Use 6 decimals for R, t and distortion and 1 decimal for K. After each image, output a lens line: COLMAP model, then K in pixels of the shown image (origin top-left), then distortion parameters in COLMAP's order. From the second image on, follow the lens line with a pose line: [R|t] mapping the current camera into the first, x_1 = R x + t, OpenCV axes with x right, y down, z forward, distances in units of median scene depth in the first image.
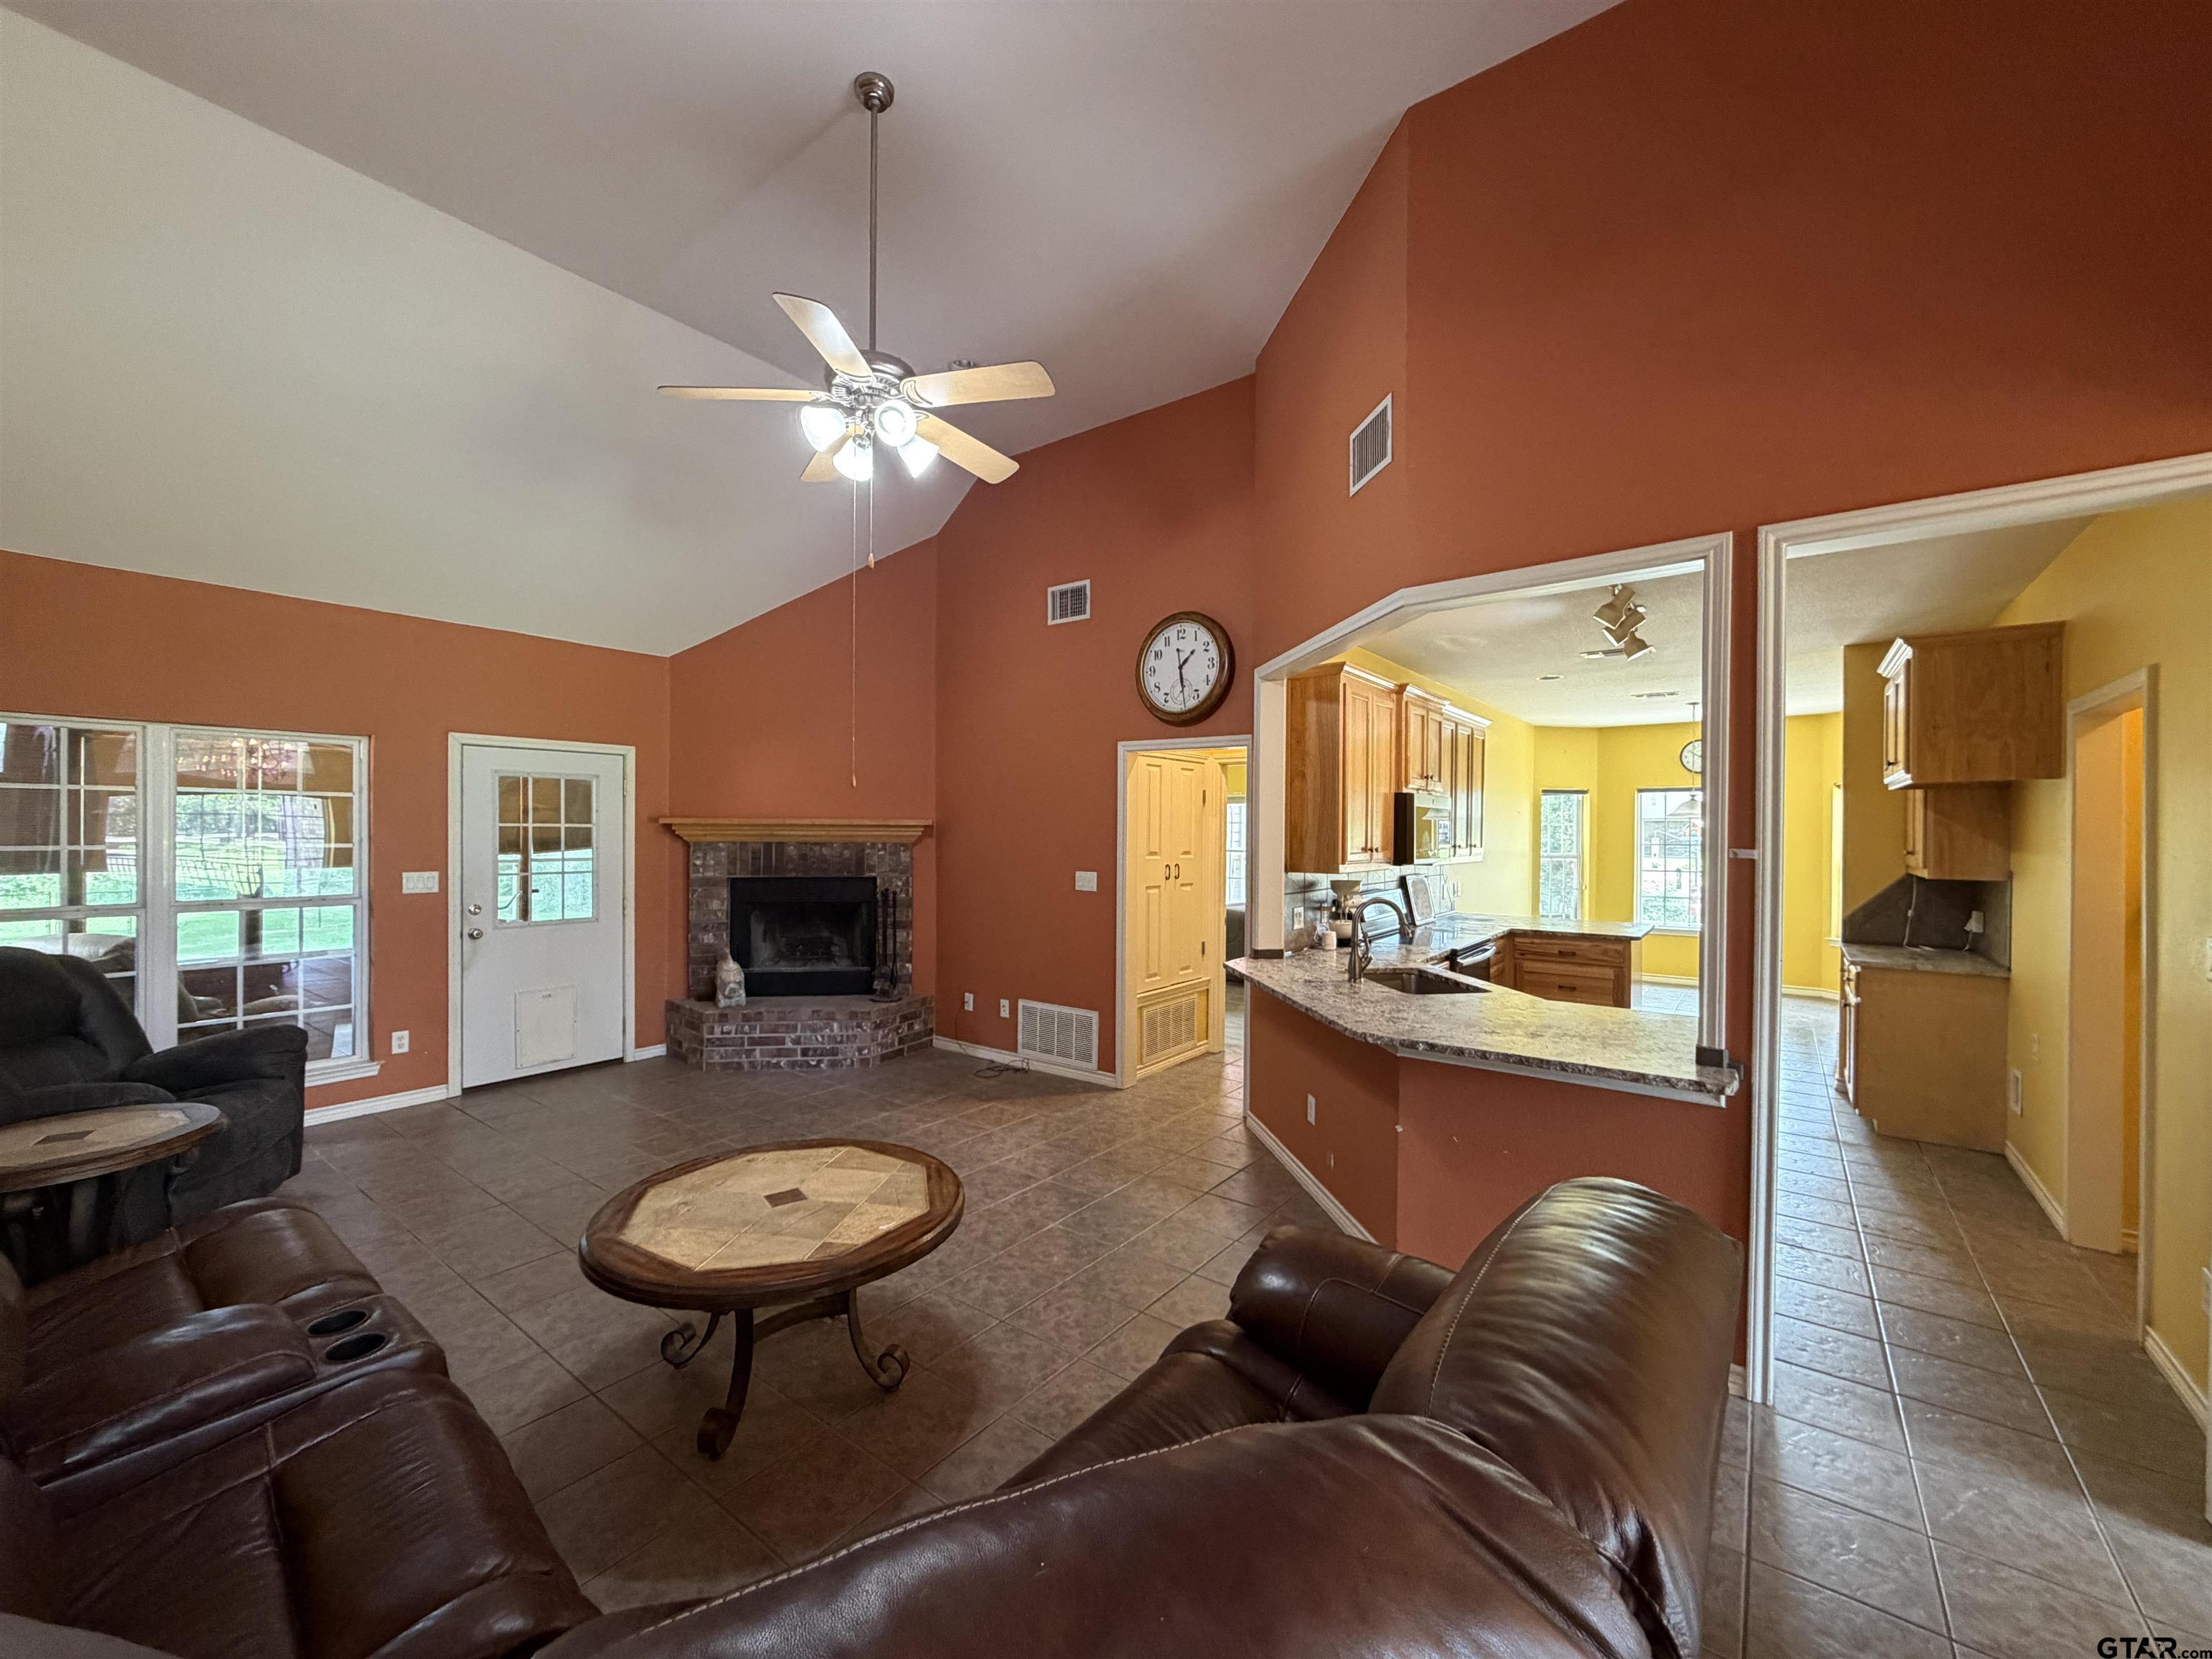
lens RADIAL K [[879.9, 0, 1102.5], [0, 879.9, 831.9], [0, 0, 1]] dist [-0.000437, -0.000052]
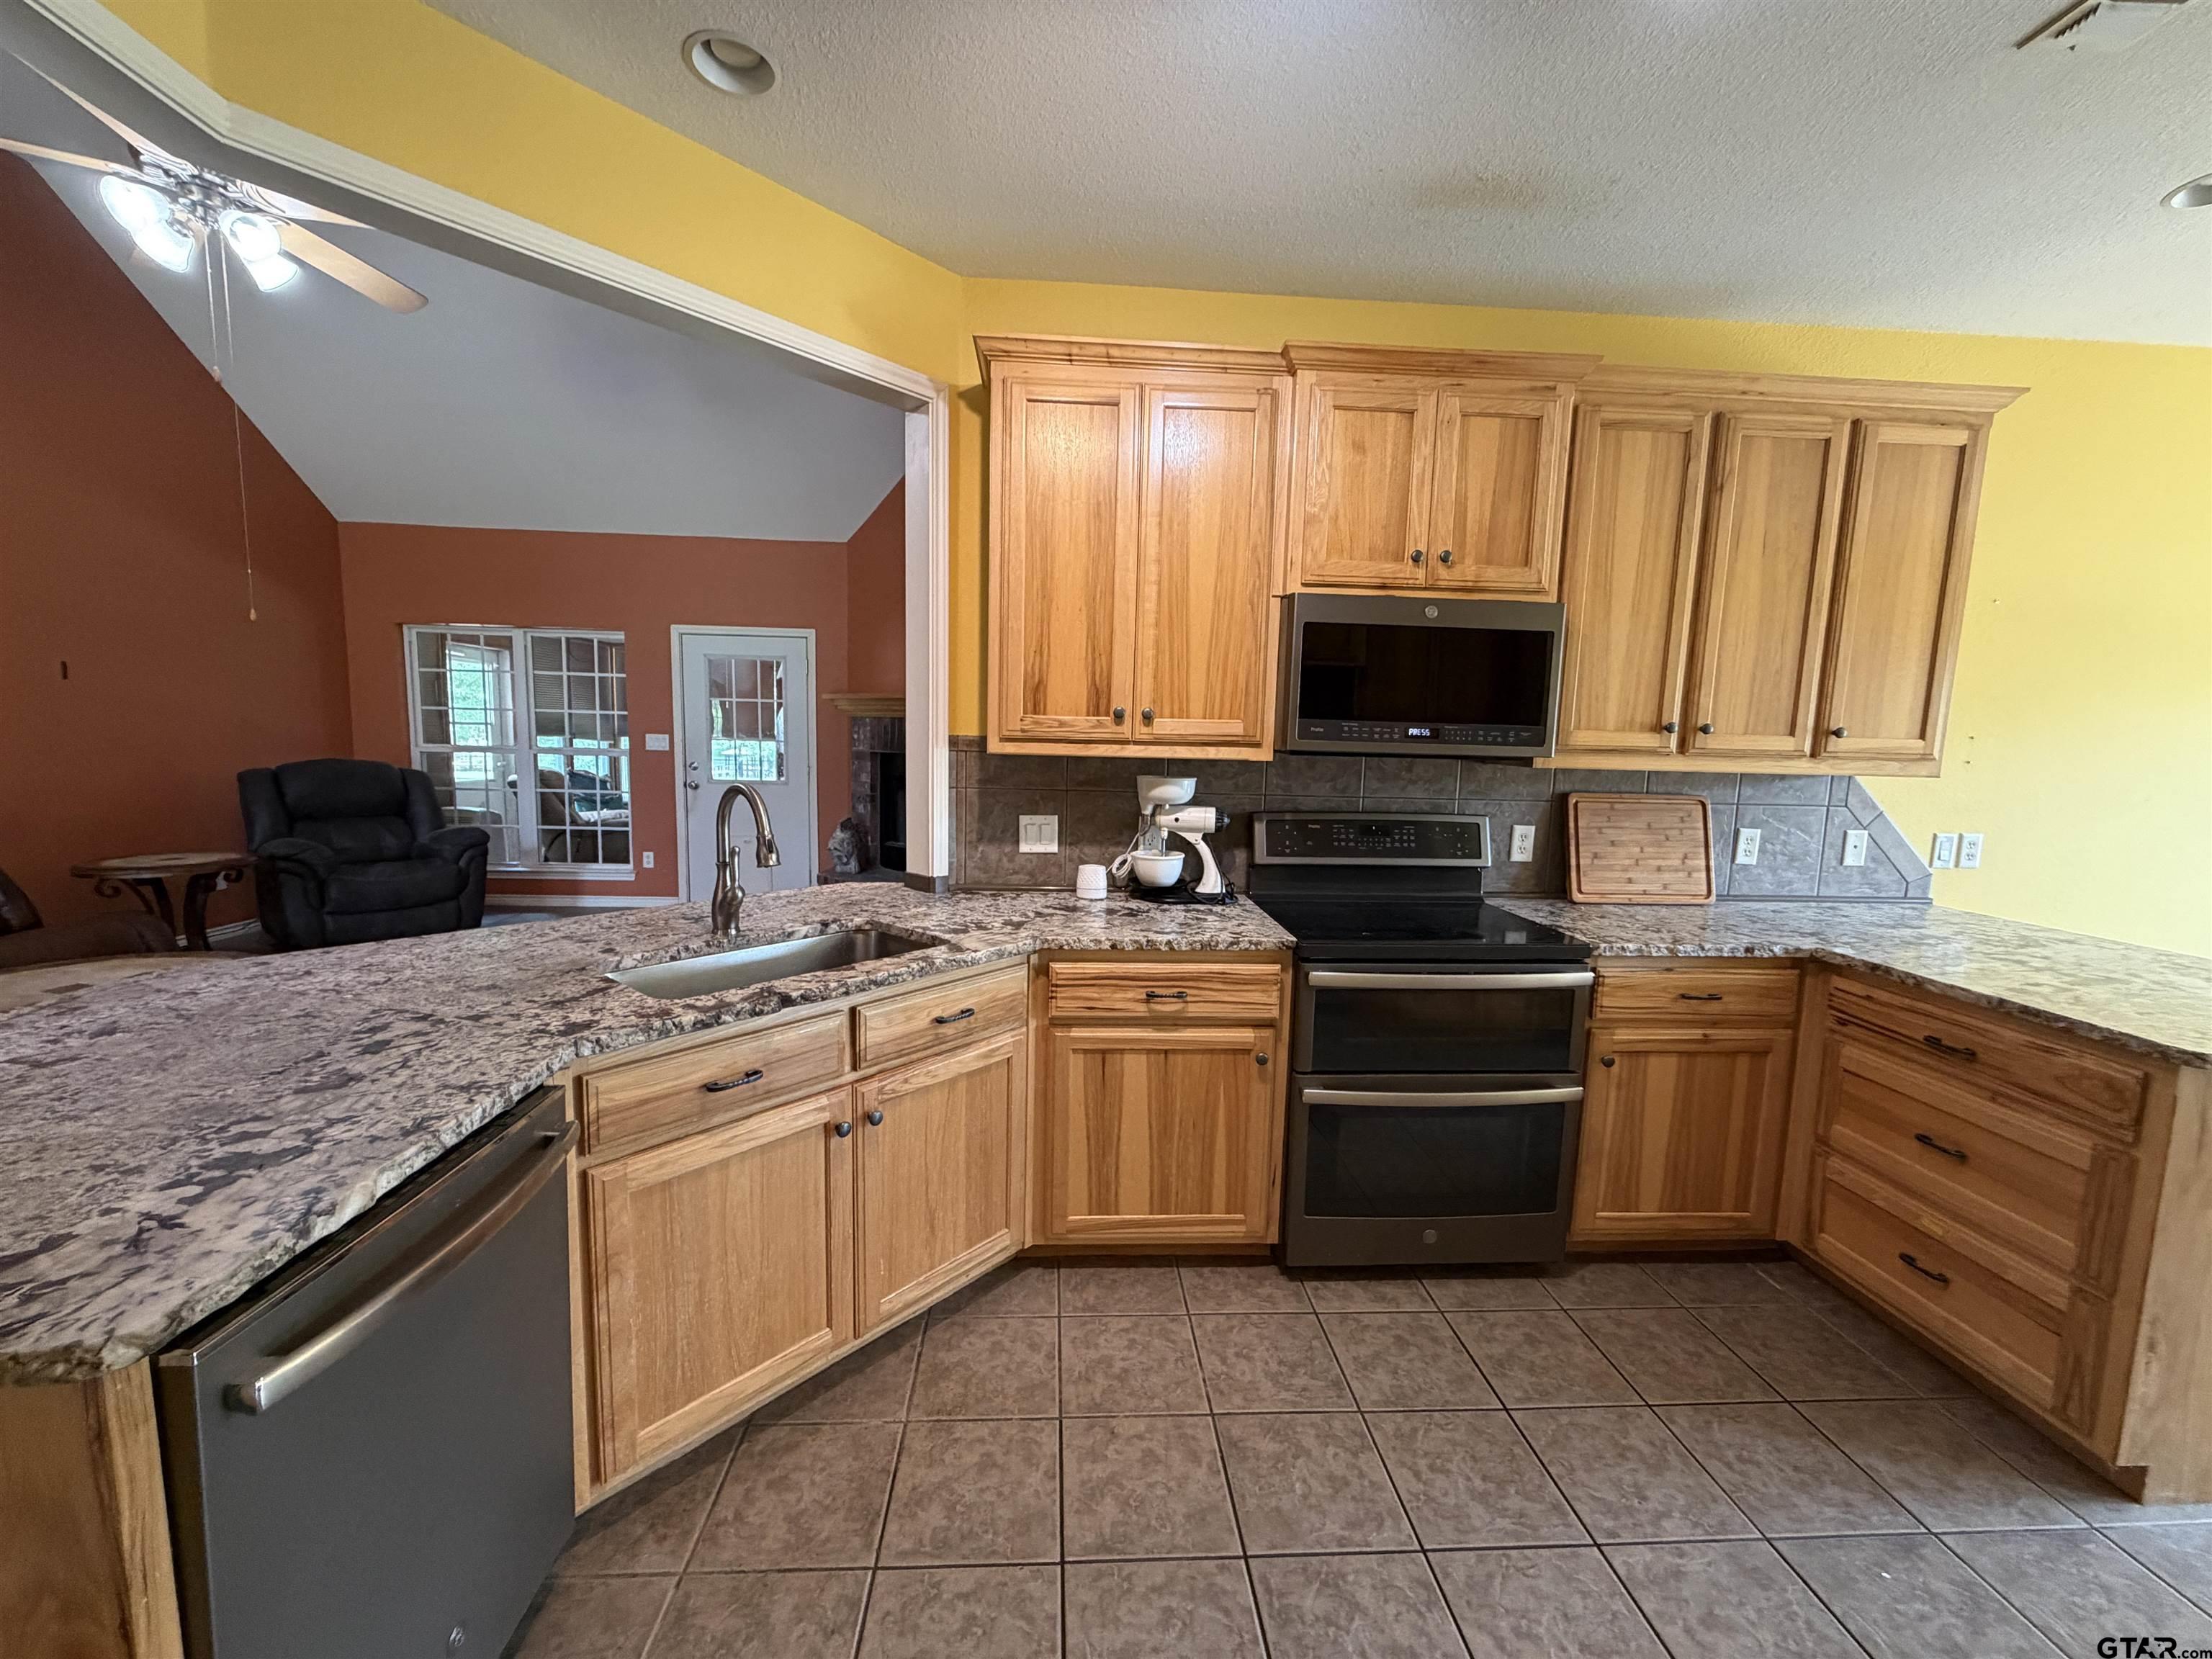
lens RADIAL K [[879.9, 0, 1112.5], [0, 879.9, 826.1], [0, 0, 1]] dist [-0.000437, -0.000052]
pose [[0.656720, 0.092527, -0.748437, 0.584035], [-0.023794, 0.994493, 0.102068, 0.028203], [0.753759, -0.049222, 0.655305, 0.565217]]
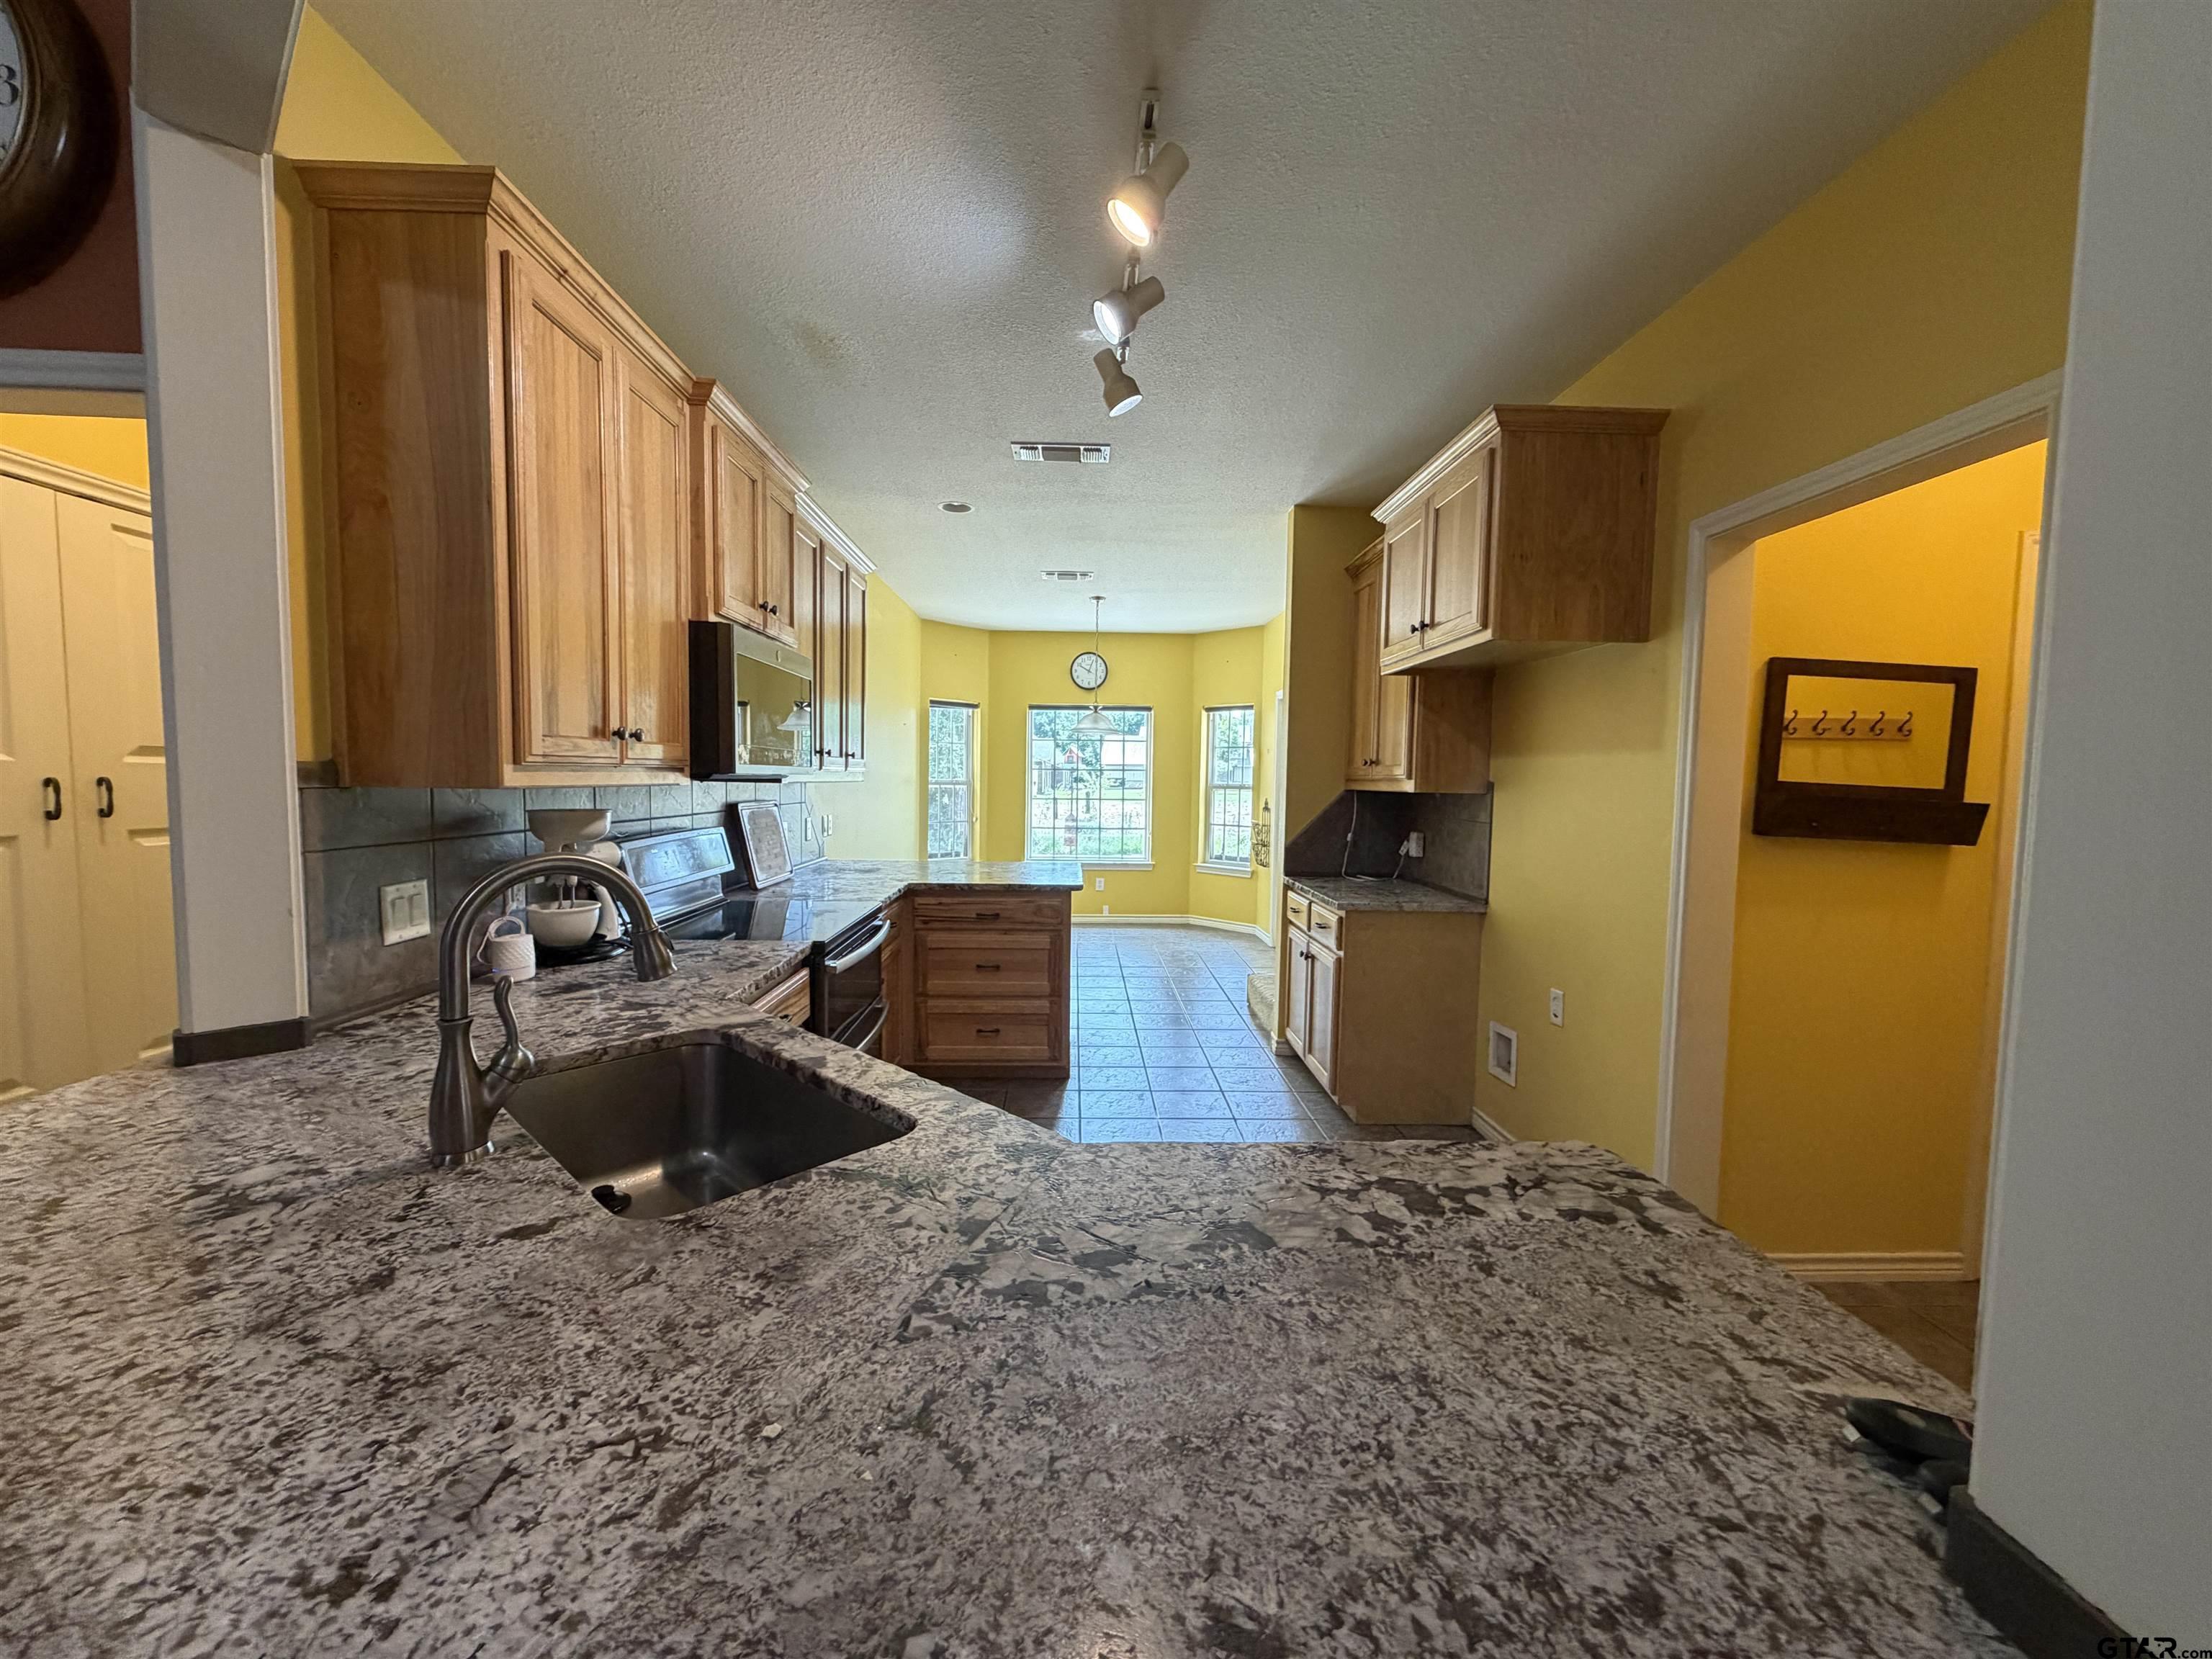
lens RADIAL K [[879.9, 0, 1101.8], [0, 879.9, 830.0], [0, 0, 1]] dist [-0.000437, -0.000052]
pose [[0.777019, -0.032613, 0.628632, 0.187508], [-0.009658, 0.997922, 0.063710, 0.031675], [-0.629403, -0.055575, 0.775089, 0.453539]]
